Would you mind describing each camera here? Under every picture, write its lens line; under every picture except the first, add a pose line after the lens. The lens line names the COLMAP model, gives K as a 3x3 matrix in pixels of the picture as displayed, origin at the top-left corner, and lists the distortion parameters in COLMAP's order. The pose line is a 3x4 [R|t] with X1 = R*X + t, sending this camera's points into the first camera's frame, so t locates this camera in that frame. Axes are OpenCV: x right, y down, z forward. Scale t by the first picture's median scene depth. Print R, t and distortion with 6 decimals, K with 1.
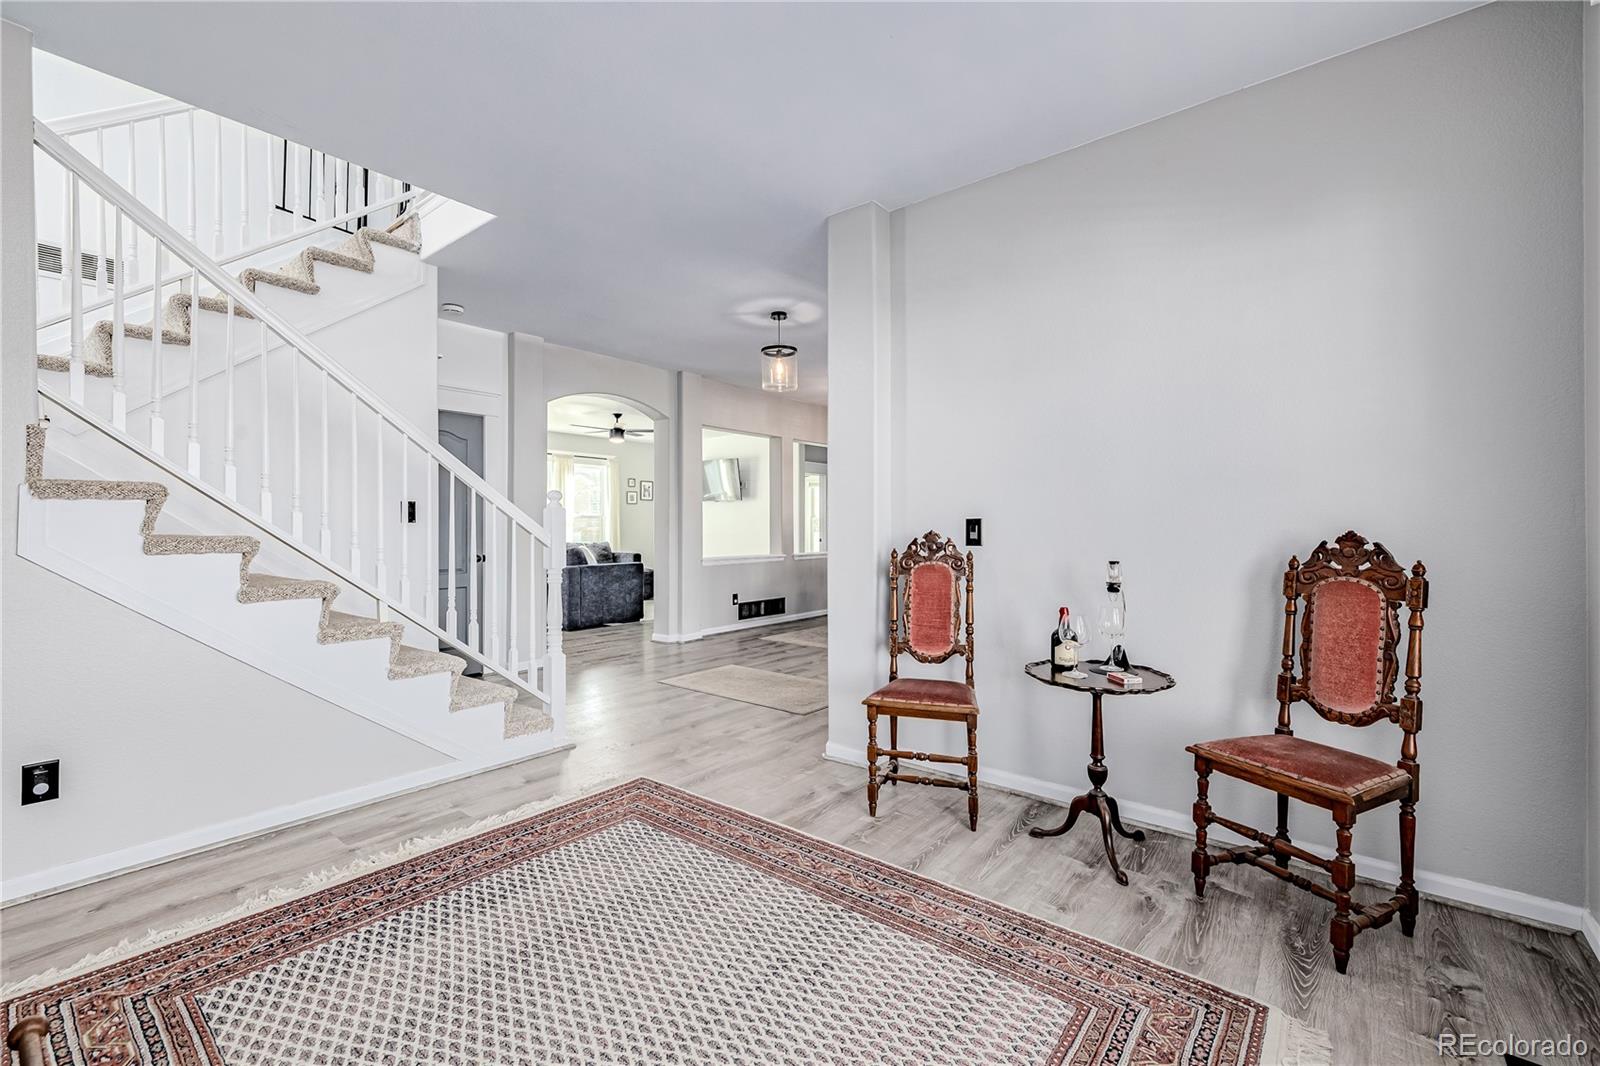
lens RADIAL K [[682.5, 0, 792.3], [0, 682.5, 533.1], [0, 0, 1]] dist [0.003247, 0.001025]
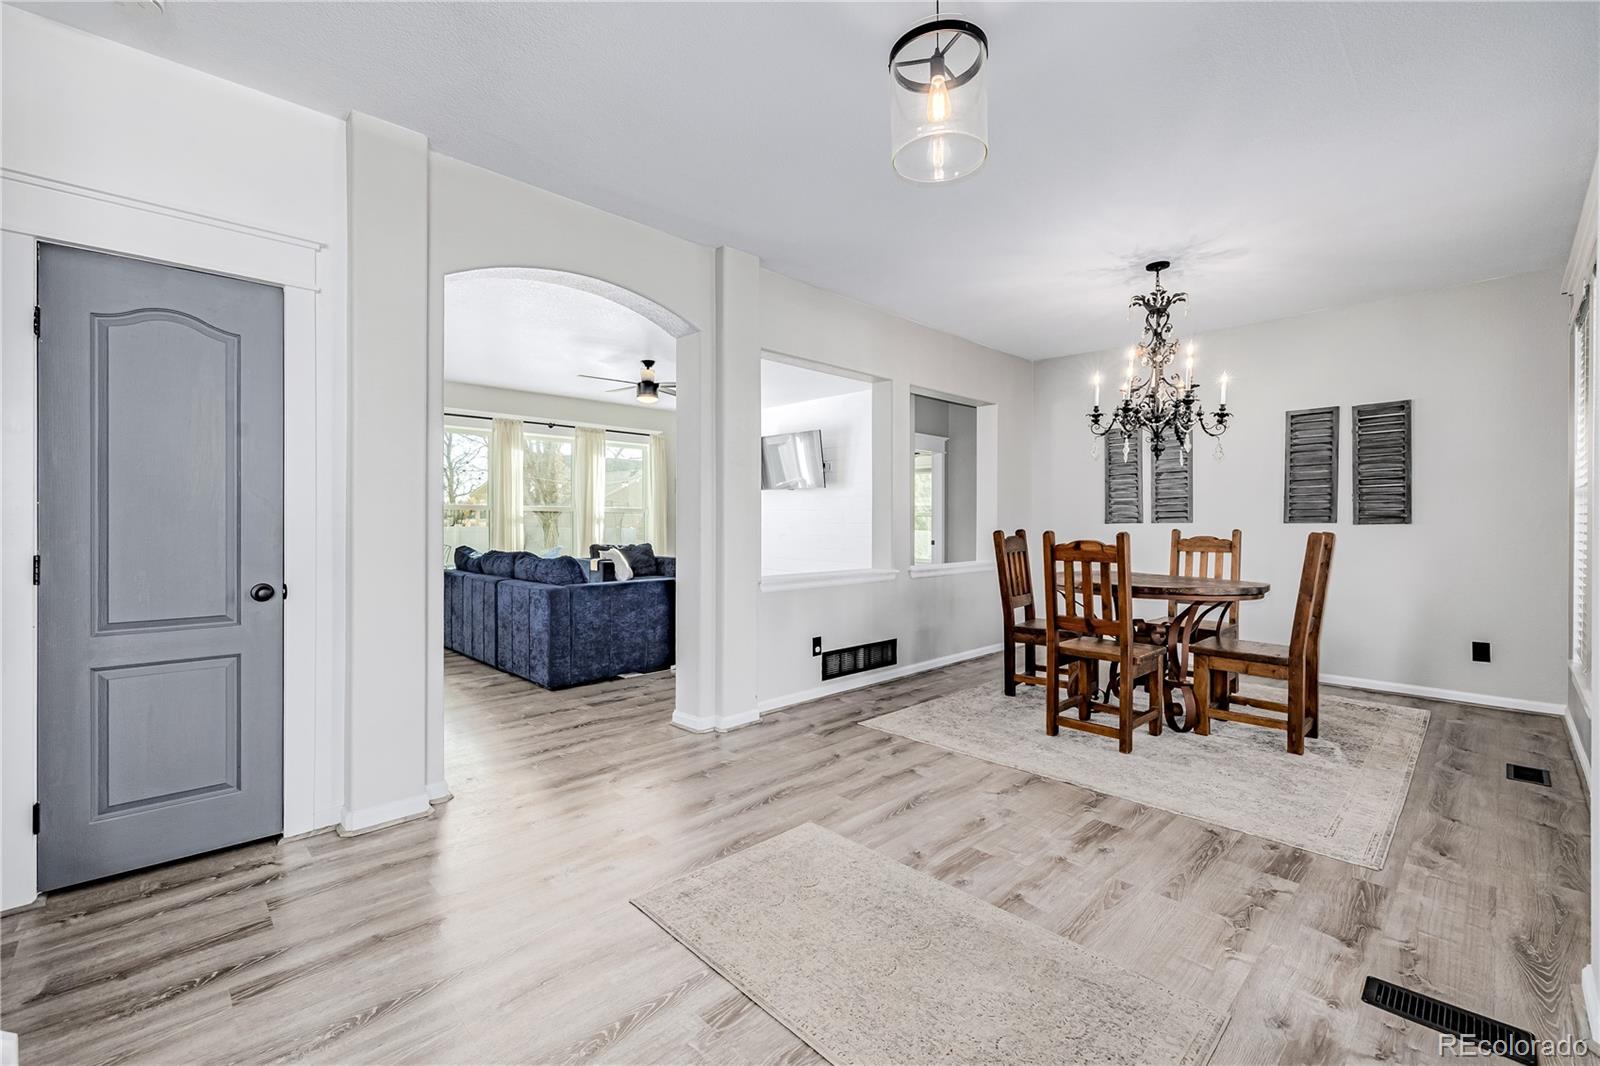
lens RADIAL K [[682.5, 0, 800.3], [0, 682.5, 526.2], [0, 0, 1]] dist [0.003247, 0.001025]
pose [[0.994435, 0.003944, -0.105278, -0.033323], [-0.004492, 0.999978, -0.004969, -0.004517], [0.105256, 0.005414, 0.994430, 0.381532]]
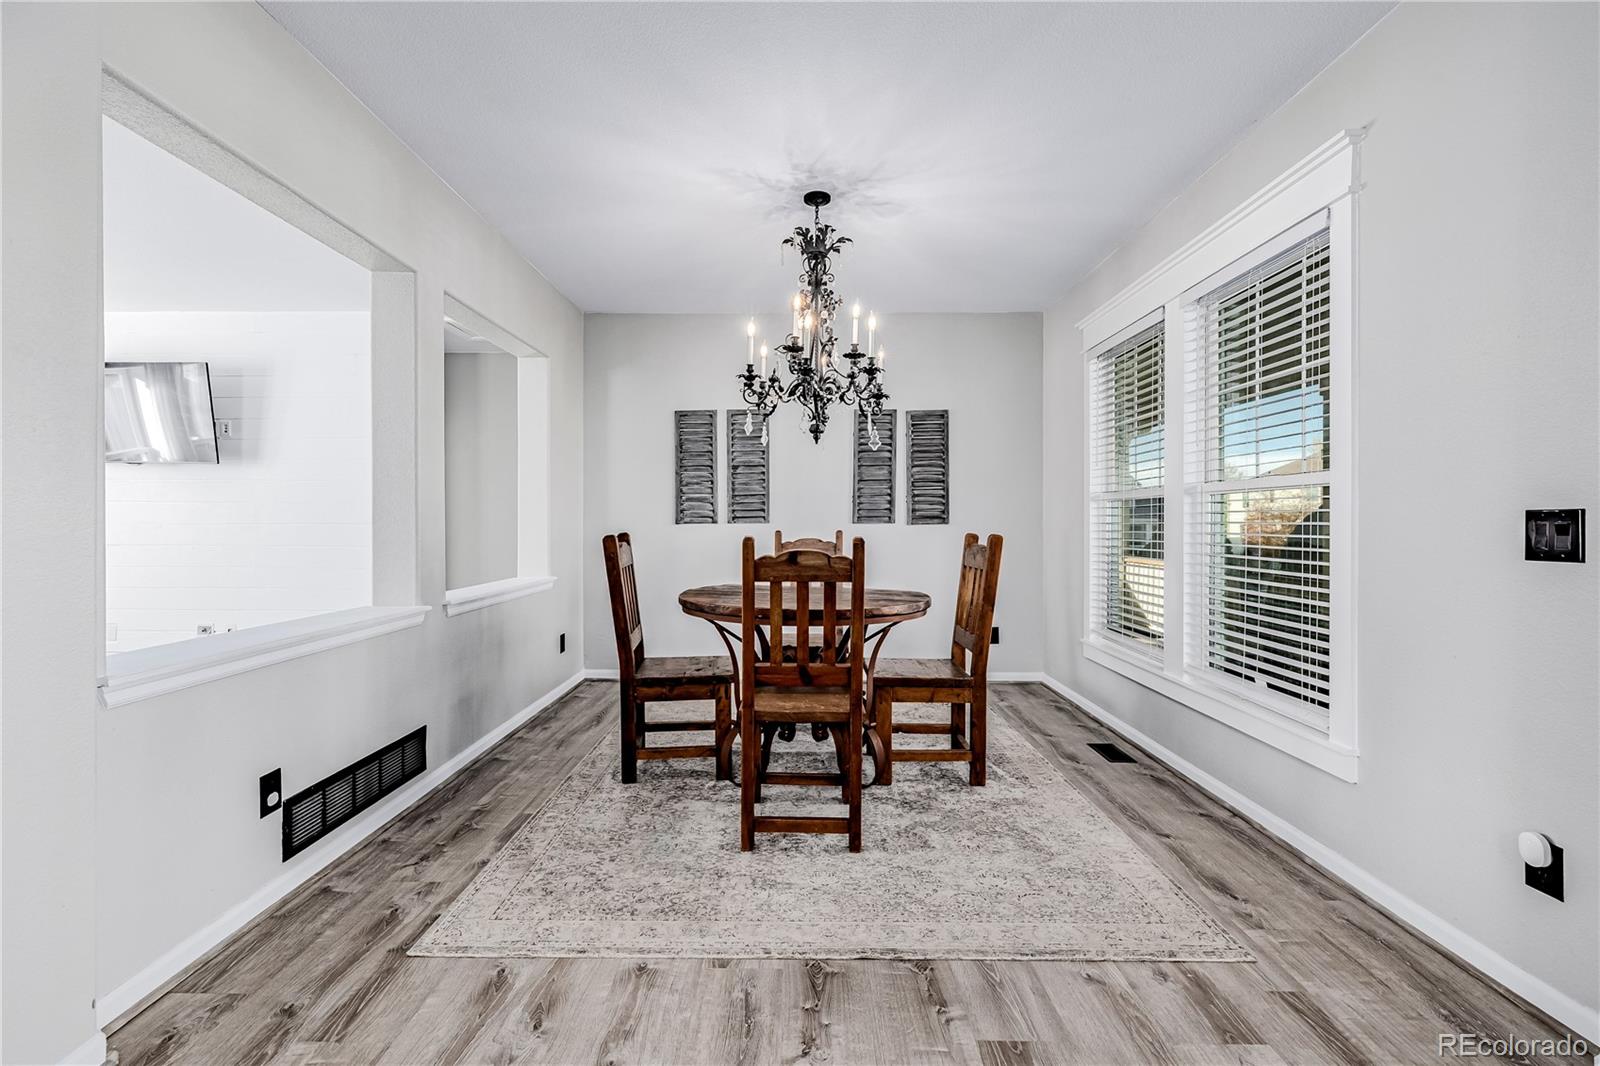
lens RADIAL K [[682.5, 0, 790.7], [0, 682.5, 523.9], [0, 0, 1]] dist [0.003247, 0.001025]
pose [[0.780173, 0.001686, 0.625562, -0.084457], [0.004161, 0.999960, -0.007885, -0.007235], [-0.625550, 0.008754, 0.780135, 0.603886]]
